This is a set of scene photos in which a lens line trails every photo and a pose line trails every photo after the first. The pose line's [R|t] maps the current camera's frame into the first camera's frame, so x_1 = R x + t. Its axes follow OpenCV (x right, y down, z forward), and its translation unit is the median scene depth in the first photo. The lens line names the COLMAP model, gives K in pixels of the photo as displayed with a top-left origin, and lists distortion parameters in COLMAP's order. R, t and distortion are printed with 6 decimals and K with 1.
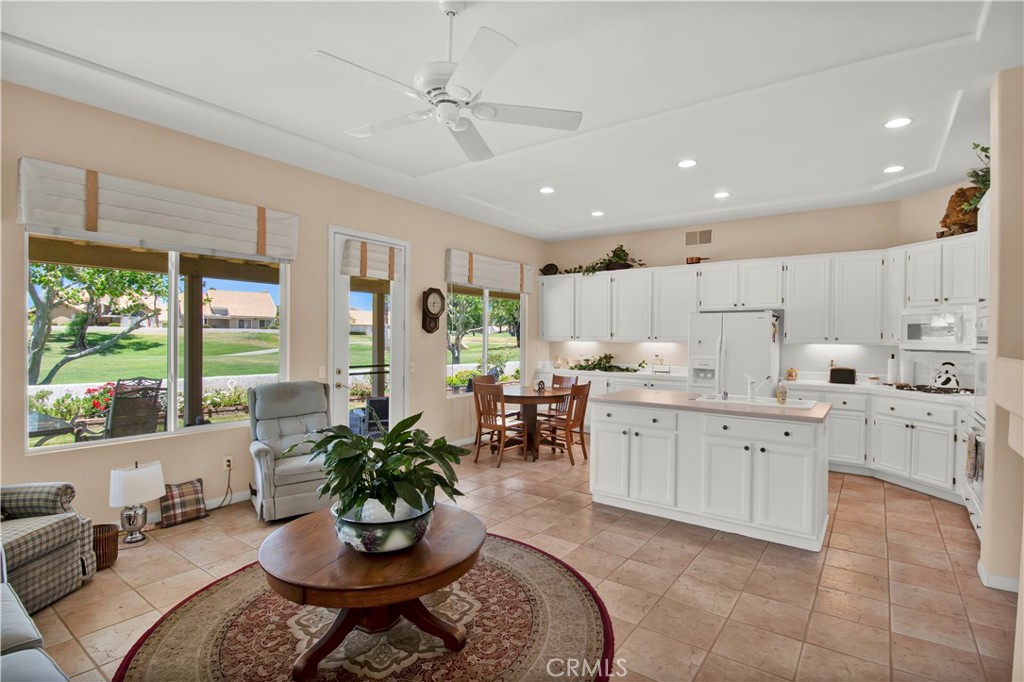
lens RADIAL K [[495.9, 0, 509.8], [0, 495.9, 343.0], [0, 0, 1]] dist [-0.010005, -0.003673]
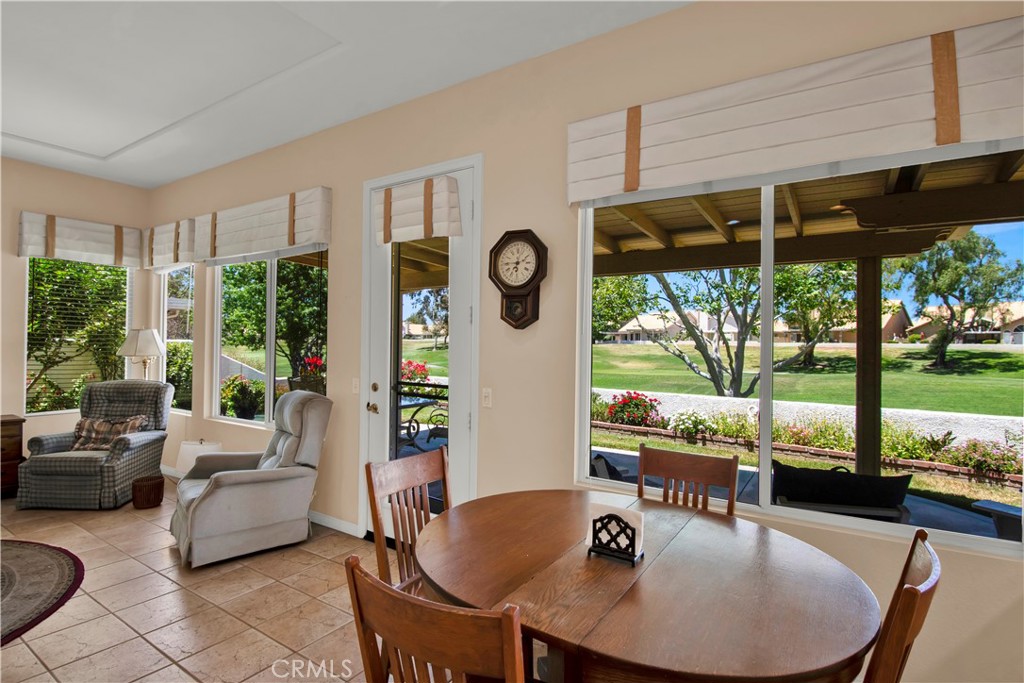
lens RADIAL K [[495.9, 0, 507.3], [0, 495.9, 344.4], [0, 0, 1]] dist [-0.010005, -0.003673]
pose [[0.069862, -0.008537, -0.997520, 0.298657], [-0.026761, 0.999587, -0.010429, -0.000940], [0.997198, 0.027423, 0.069605, 0.953134]]
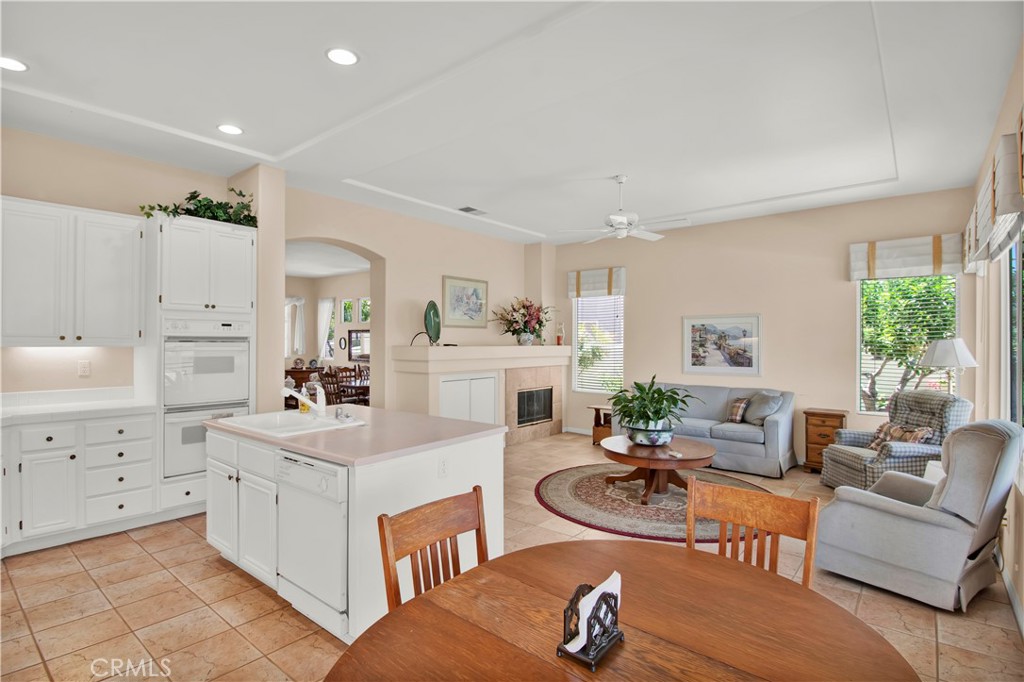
lens RADIAL K [[495.9, 0, 521.8], [0, 495.9, 343.4], [0, 0, 1]] dist [-0.010005, -0.003673]
pose [[-0.999349, -0.014370, 0.033103, 0.082562], [-0.013893, 0.999797, 0.014595, -0.013053], [-0.033306, 0.014125, -0.999345, 1.204012]]
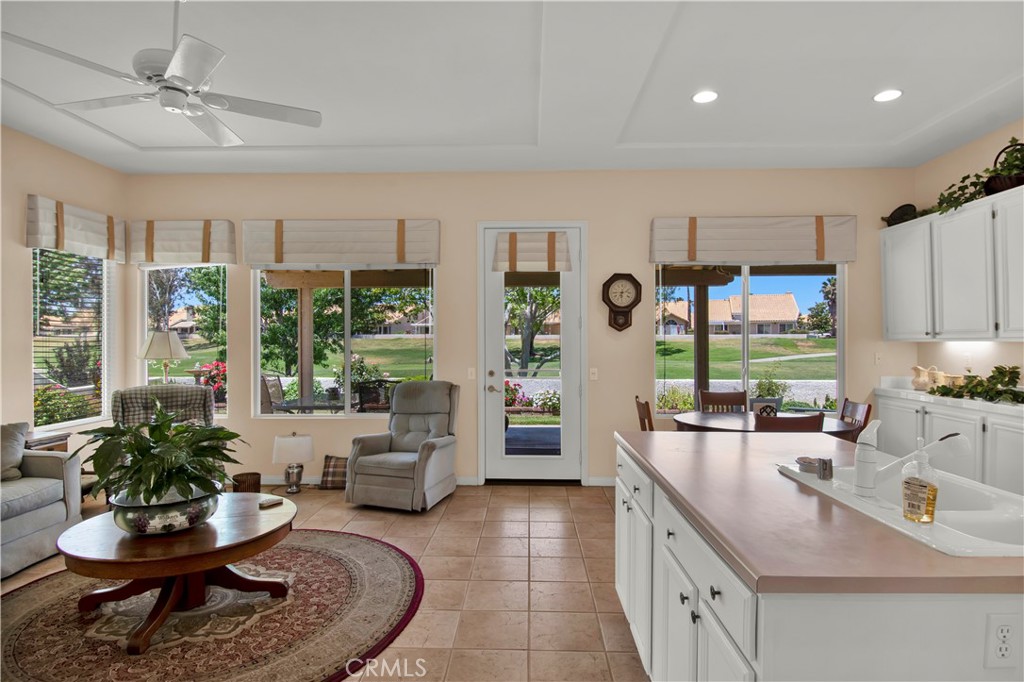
lens RADIAL K [[539.3, 0, 505.3], [0, 539.3, 341.7], [0, 0, 1]] dist [-0.003743, -0.005406]
pose [[0.562341, -0.007968, -0.826867, 0.437116], [-0.004365, 0.999911, -0.012604, 0.007216], [0.826894, 0.010697, 0.562256, 0.373358]]
